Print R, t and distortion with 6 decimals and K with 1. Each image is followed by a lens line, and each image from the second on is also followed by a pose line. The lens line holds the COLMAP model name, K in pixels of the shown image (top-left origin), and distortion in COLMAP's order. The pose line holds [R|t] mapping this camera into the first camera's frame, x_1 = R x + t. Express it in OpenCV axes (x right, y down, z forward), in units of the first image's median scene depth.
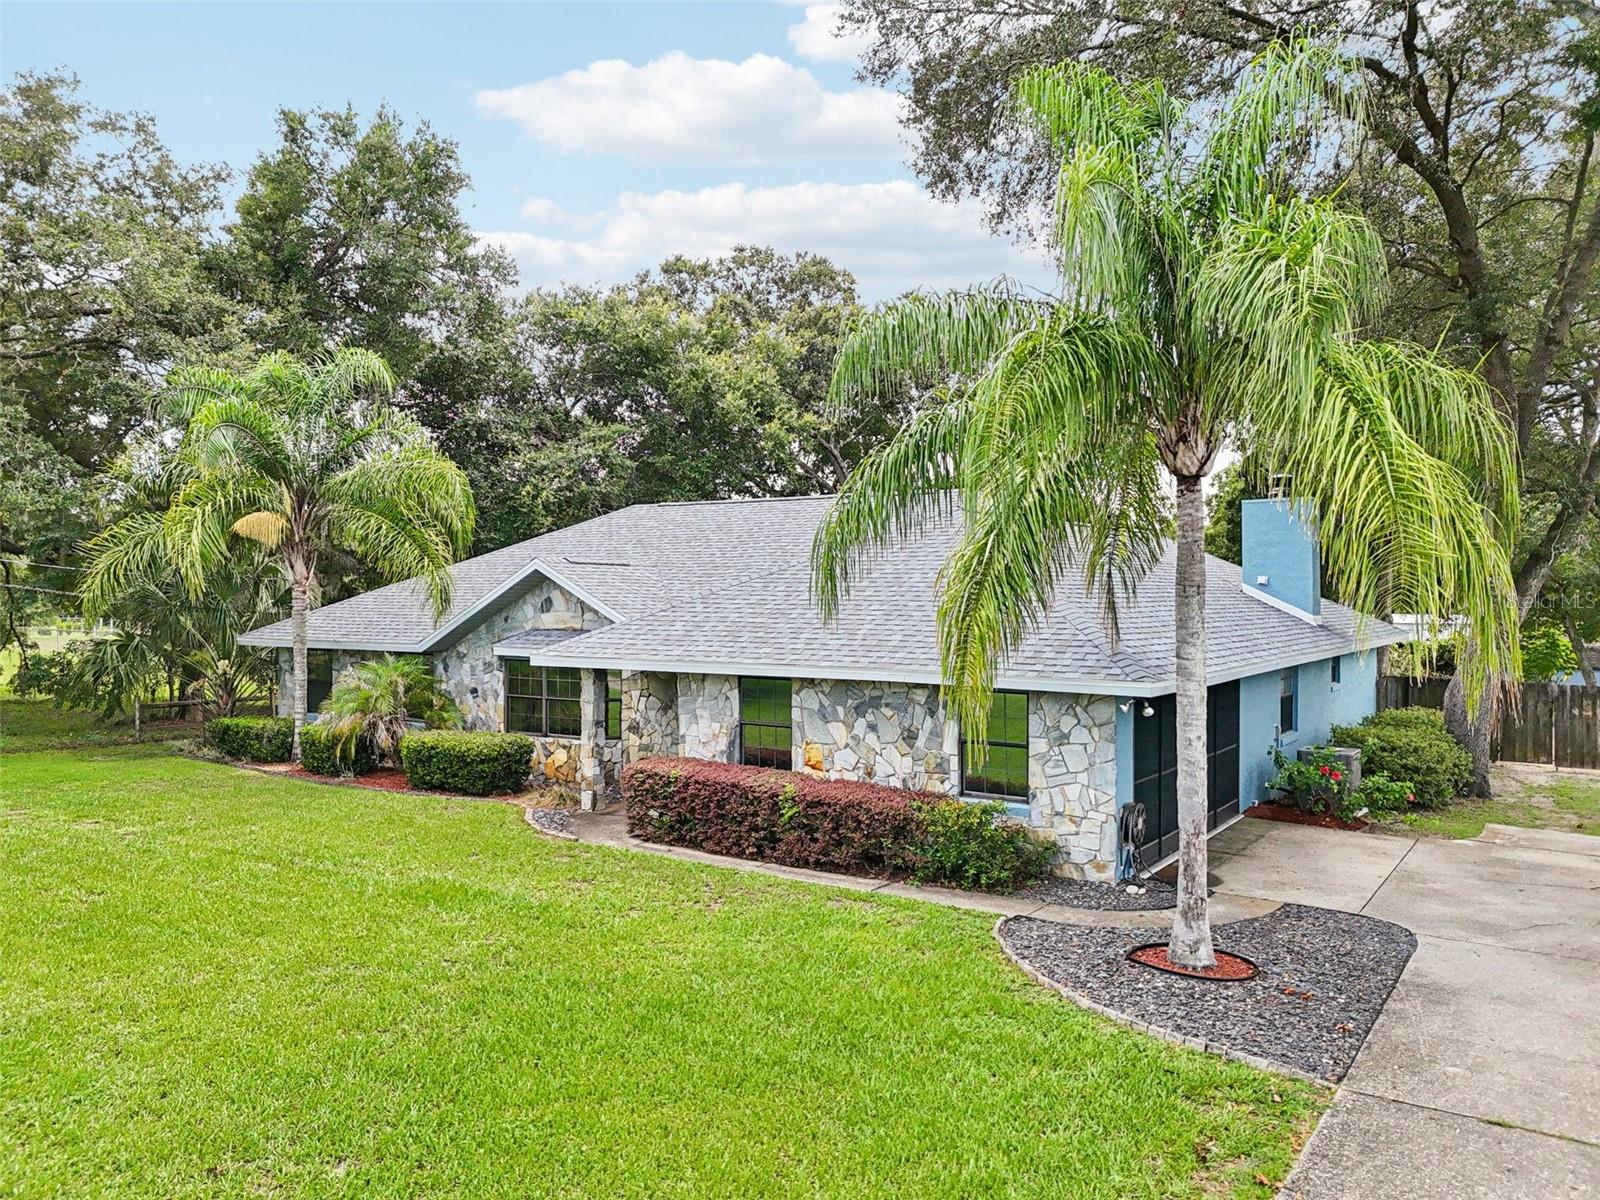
lens RADIAL K [[1194.5, 0, 800.0], [0, 1194.5, 600.0], [0, 0, 1]] dist [0.127851, -0.232601]
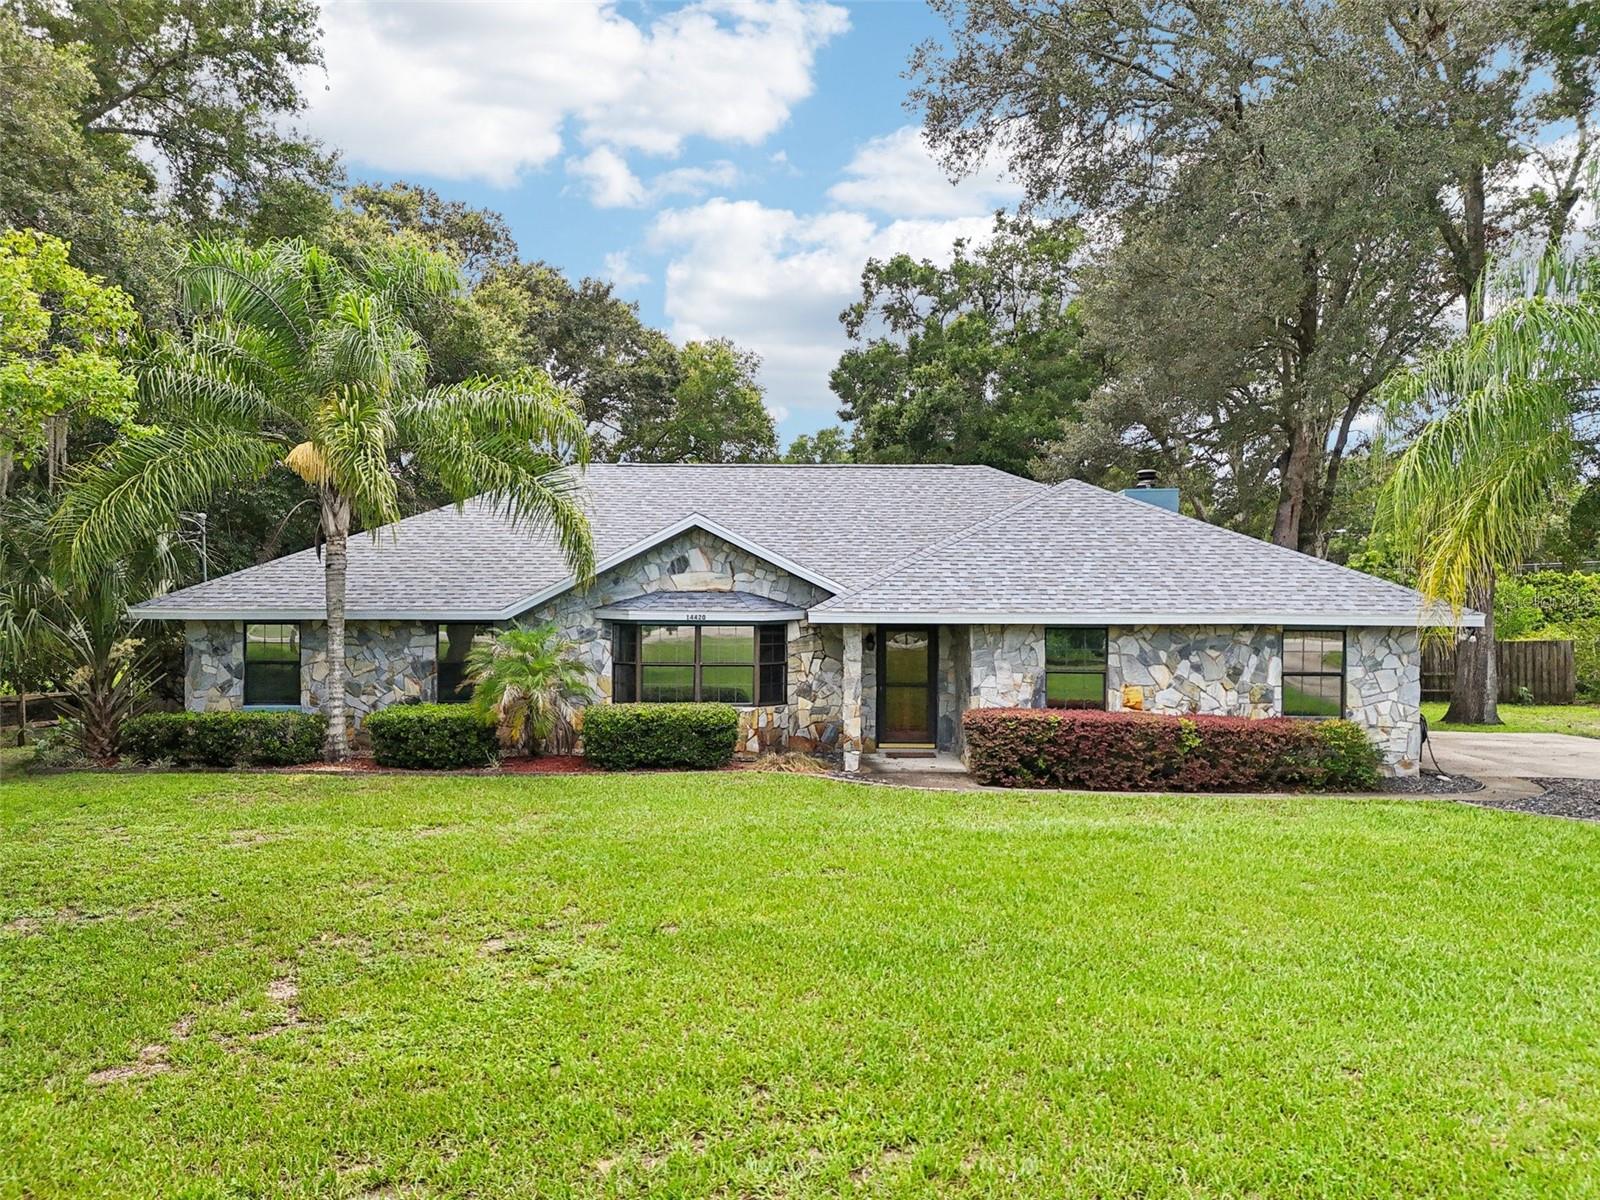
lens RADIAL K [[1194.5, 0, 800.0], [0, 1194.5, 600.0], [0, 0, 1]] dist [0.127851, -0.232601]
pose [[0.837353, -0.002483, 0.546657, -0.840023], [0.000976, 0.999995, 0.003048, 0.037308], [-0.546662, -0.002018, 0.837351, 0.239797]]
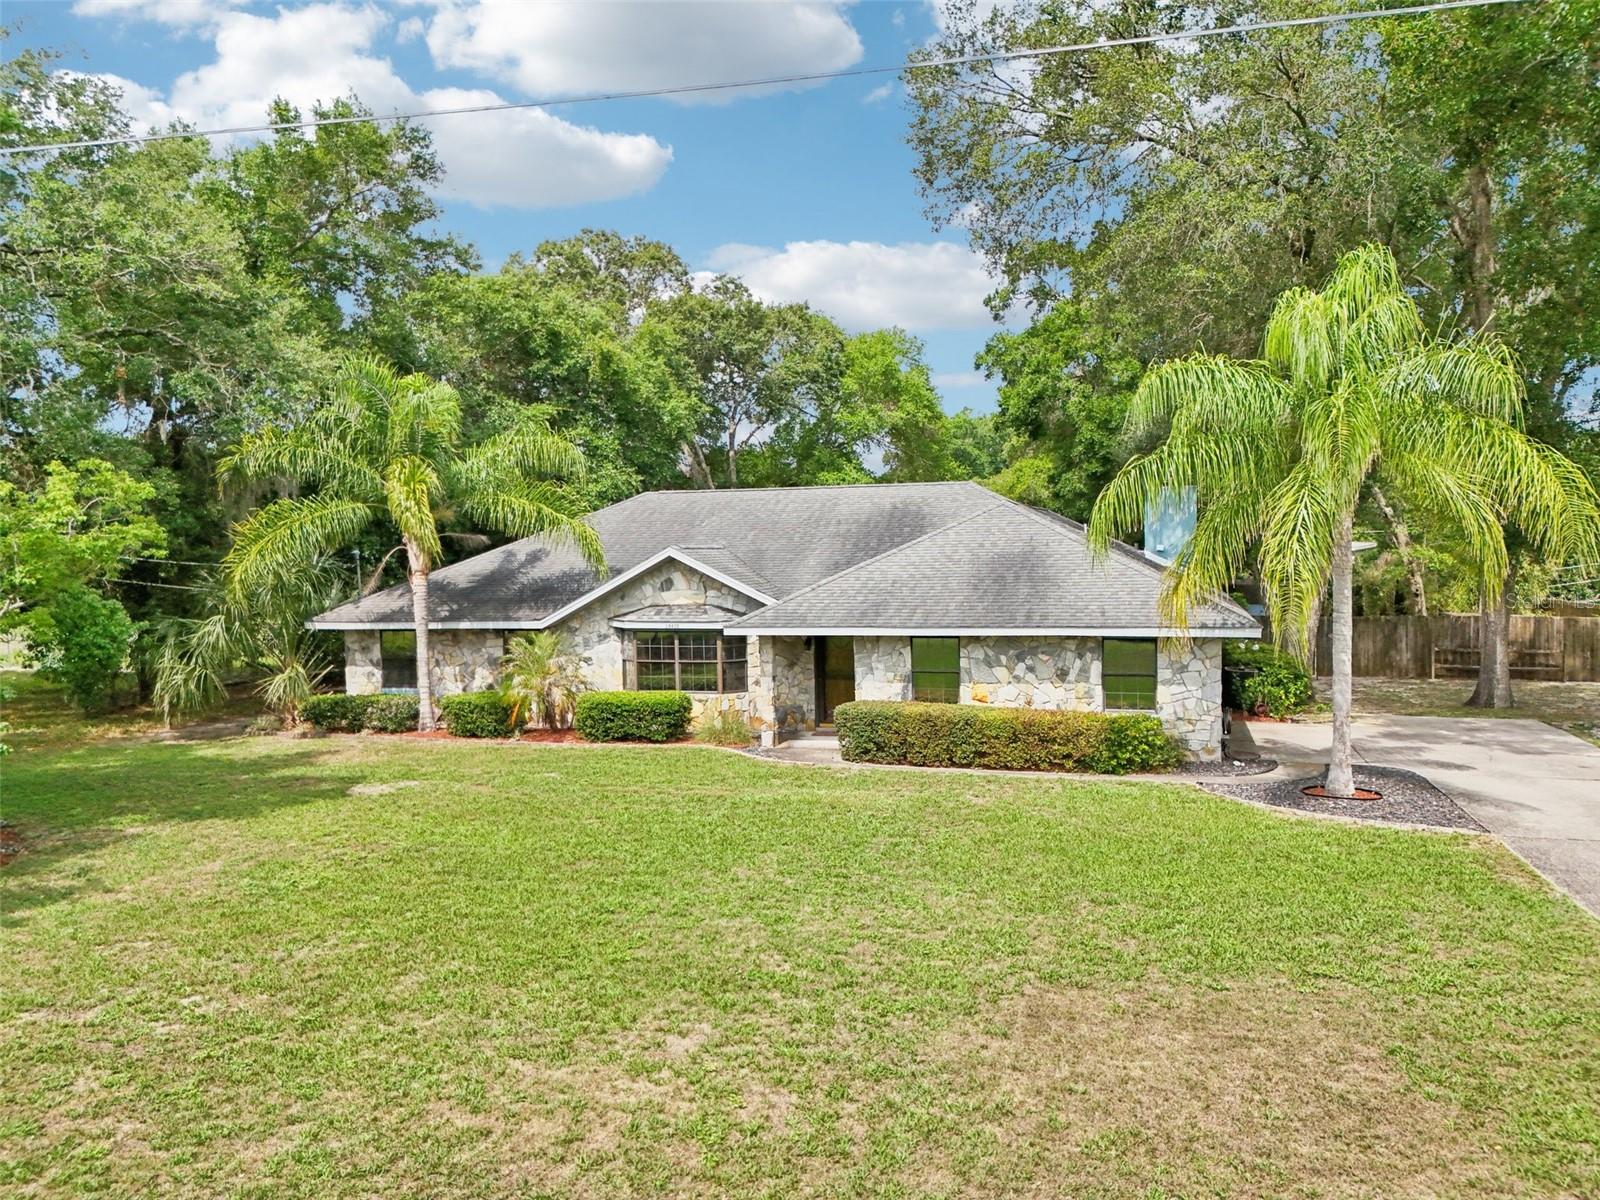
lens RADIAL K [[1225.3, 0, 782.4], [0, 1225.3, 603.7], [0, 0, 1]] dist [0.100973, 0.000057]
pose [[0.955970, -0.040528, 0.290652, -0.604214], [0.026497, 0.998293, 0.052050, -0.049704], [-0.292266, -0.042057, 0.955412, -0.270834]]
